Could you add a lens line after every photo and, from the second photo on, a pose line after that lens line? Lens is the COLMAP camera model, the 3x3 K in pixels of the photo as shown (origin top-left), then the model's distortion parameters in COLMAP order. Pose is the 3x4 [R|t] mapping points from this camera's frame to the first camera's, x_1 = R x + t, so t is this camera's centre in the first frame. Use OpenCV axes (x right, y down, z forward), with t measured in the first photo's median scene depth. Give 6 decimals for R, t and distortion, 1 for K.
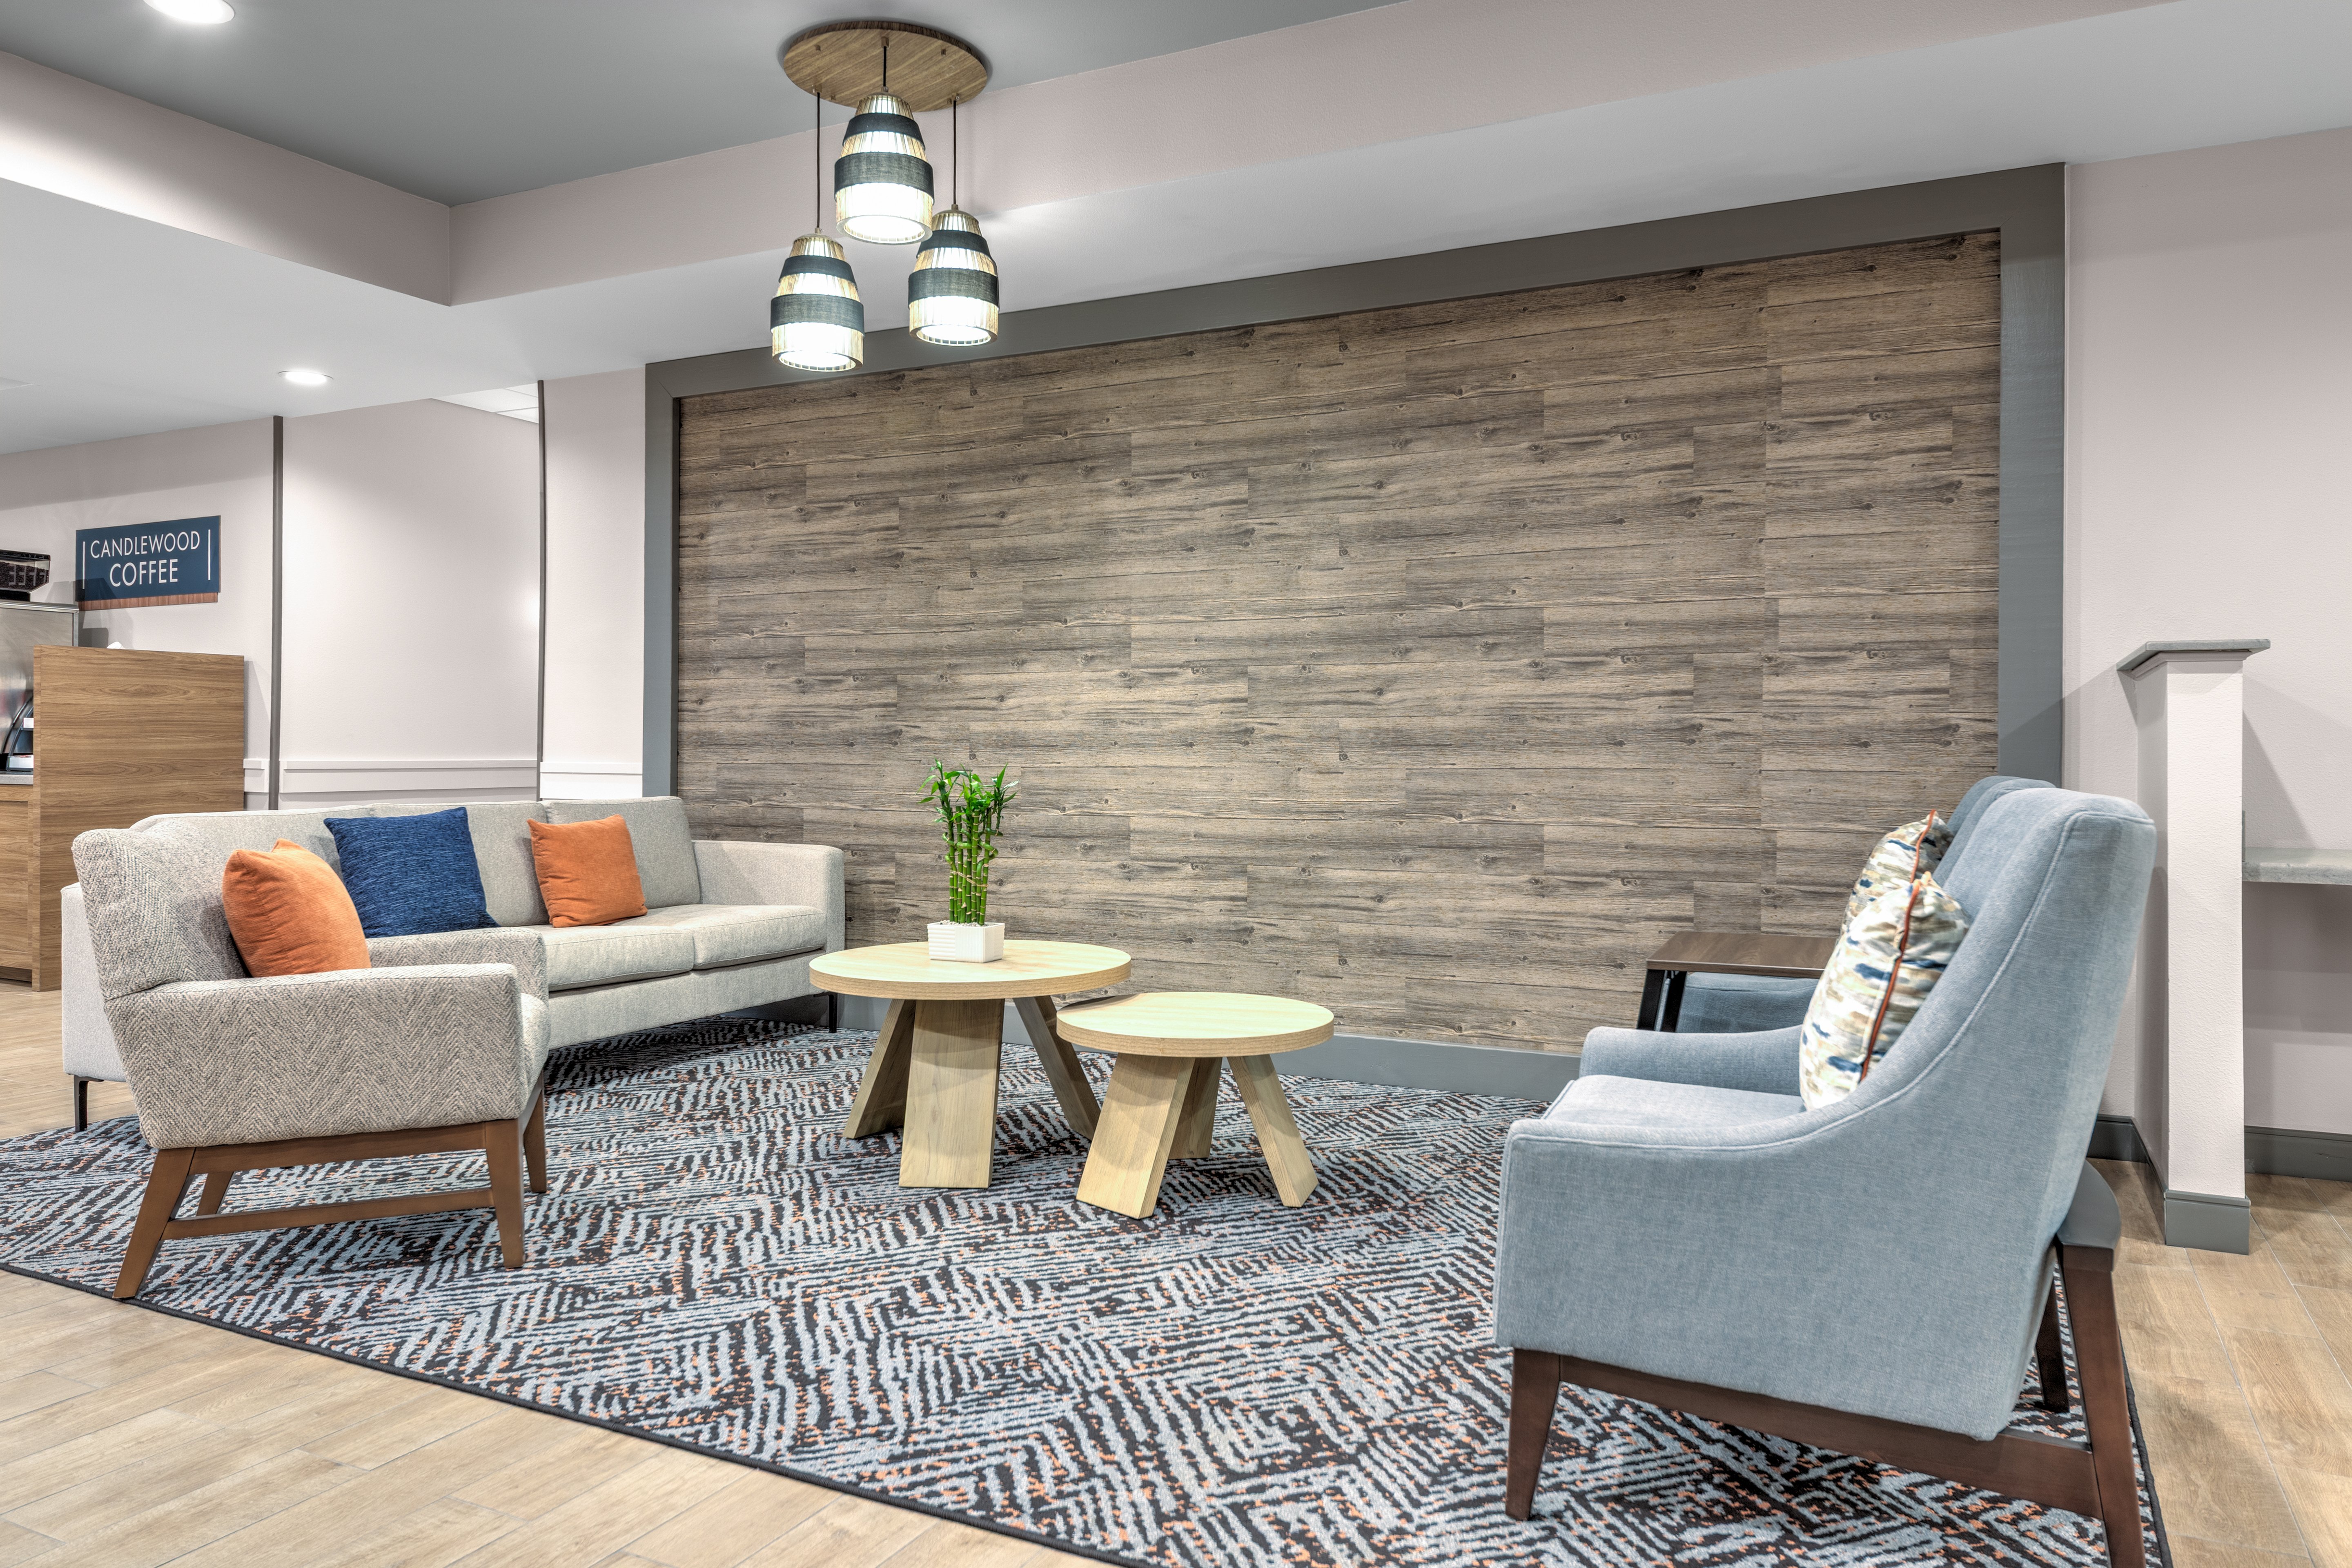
lens RADIAL K [[1585.3, 0, 1177.5], [0, 1585.3, 781.9], [0, 0, 1]] dist [0.001836, -0.000305]
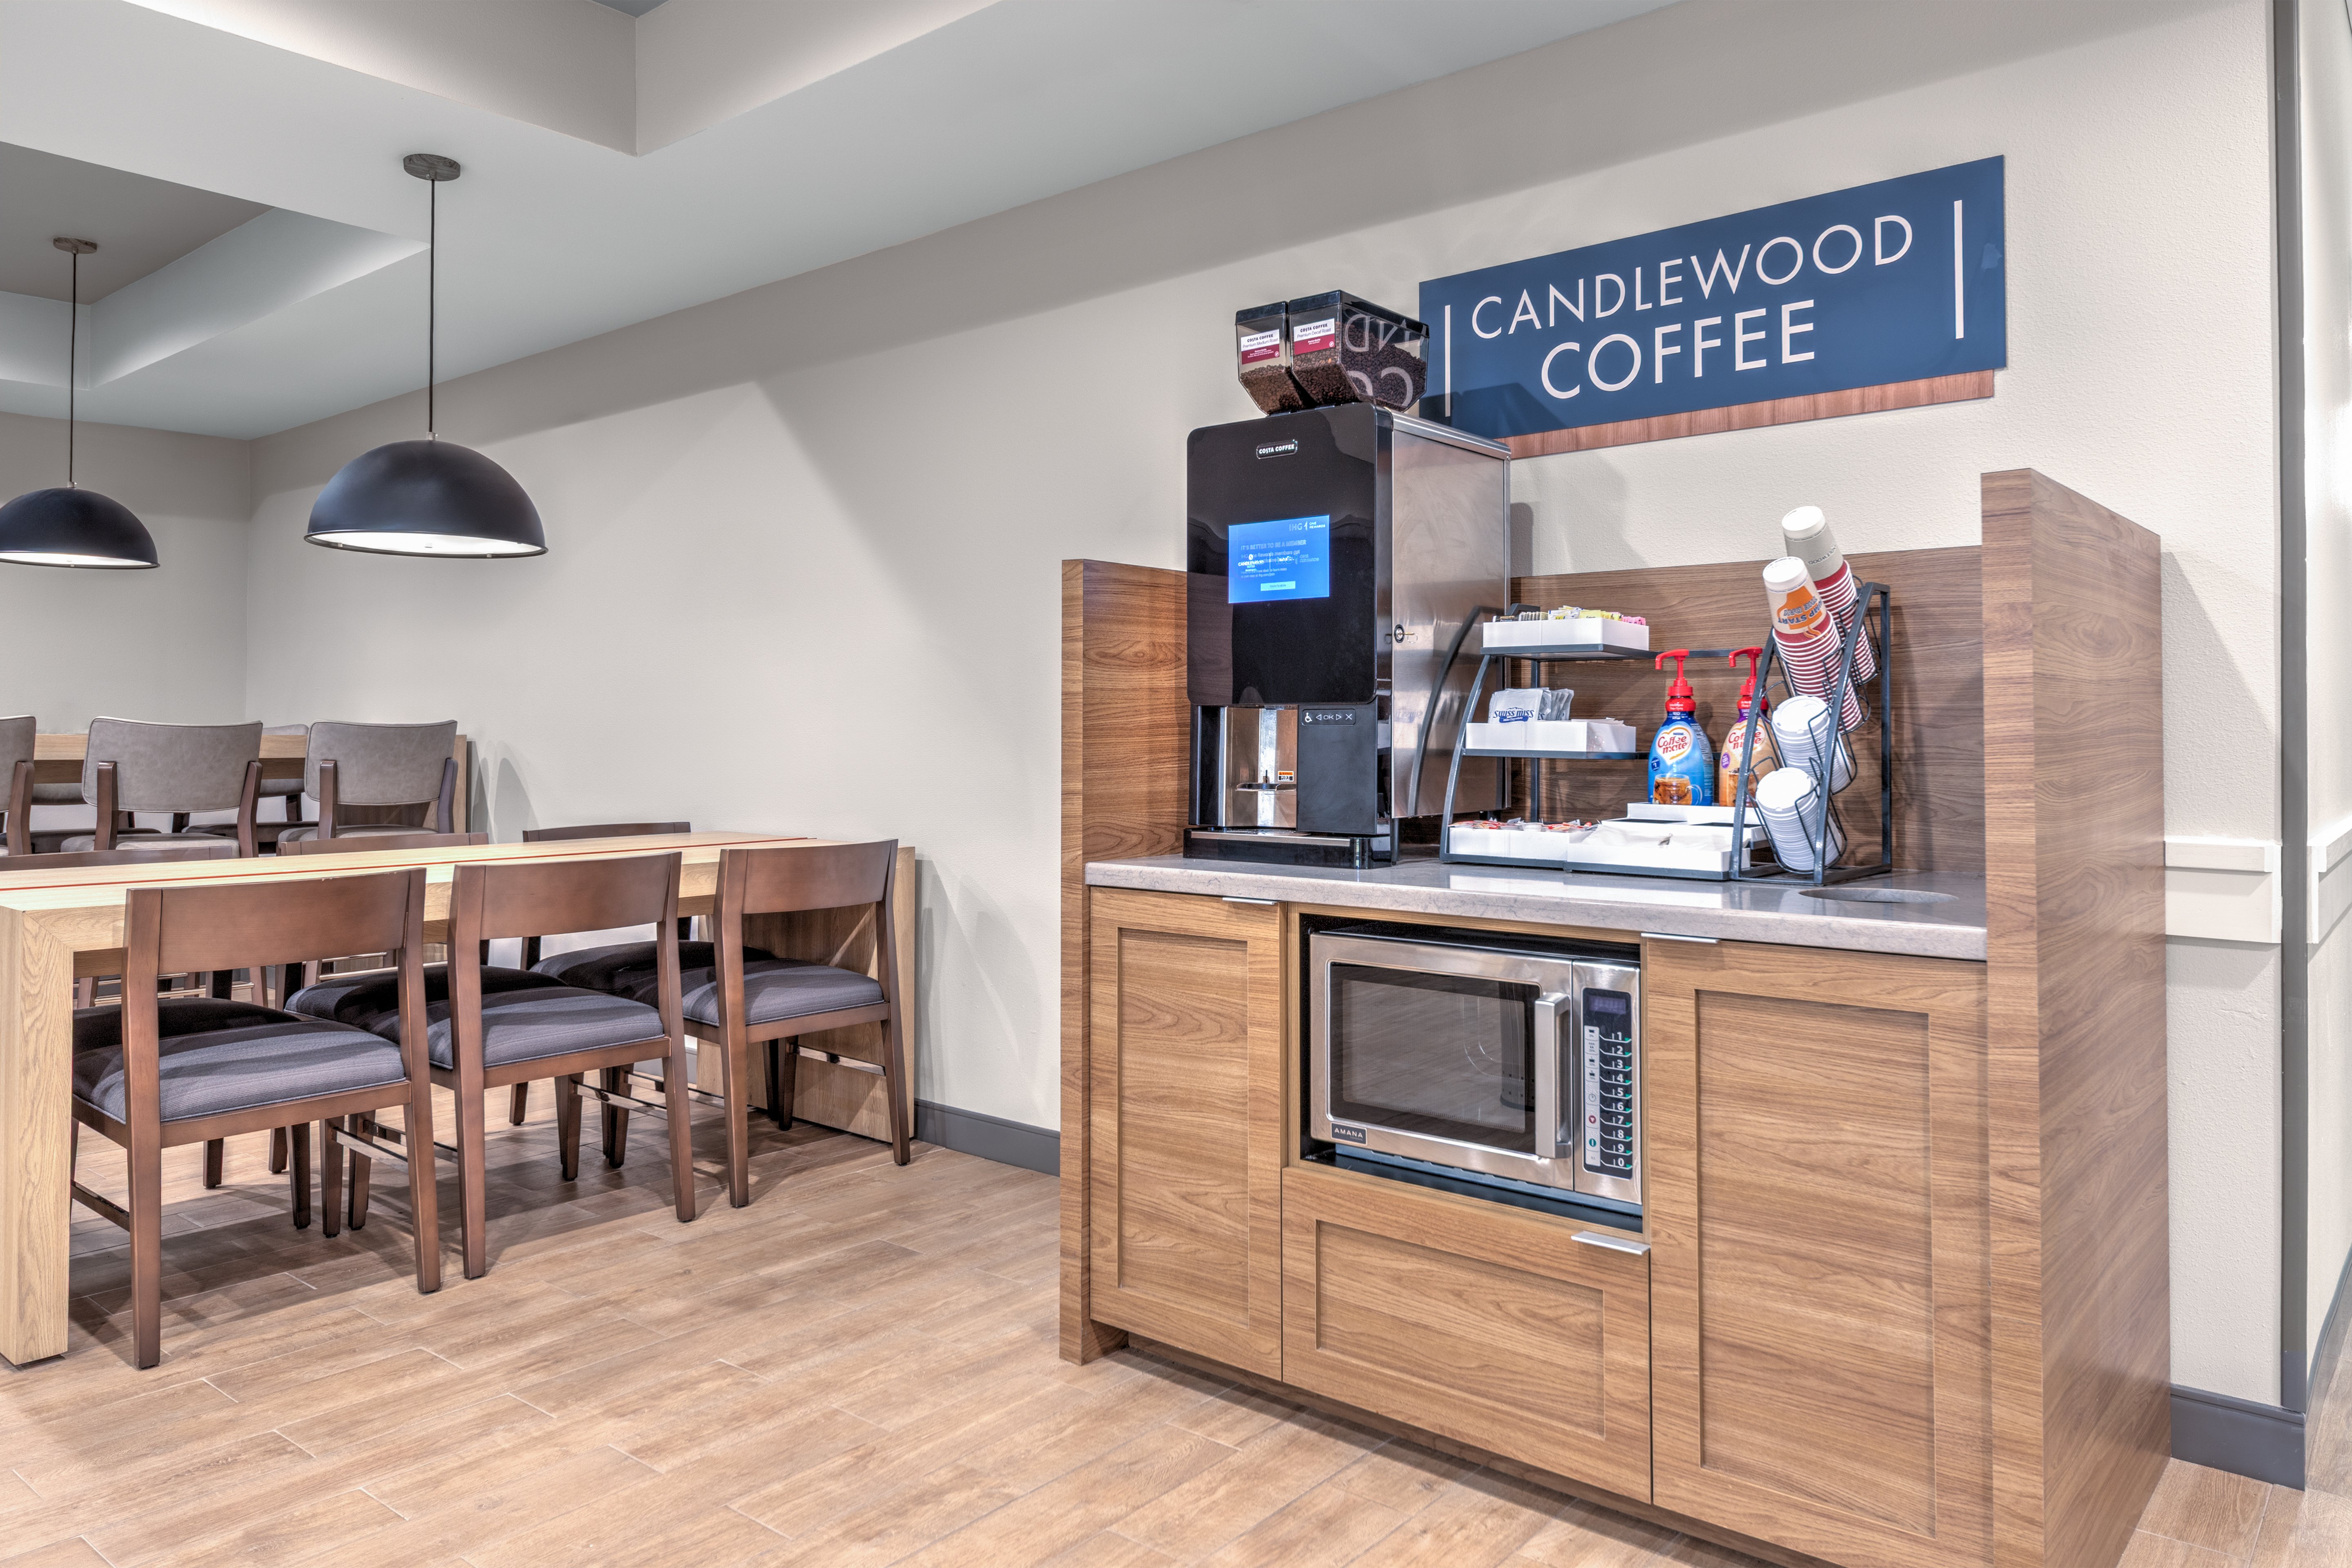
lens RADIAL K [[1585.3, 0, 1177.2], [0, 1585.3, 766.3], [0, 0, 1]] dist [0.001836, -0.000305]
pose [[0.974139, -0.003921, -0.225914, -0.690215], [0.003689, 0.999992, -0.001446, -0.028842], [0.225918, 0.000575, 0.974146, 0.593368]]
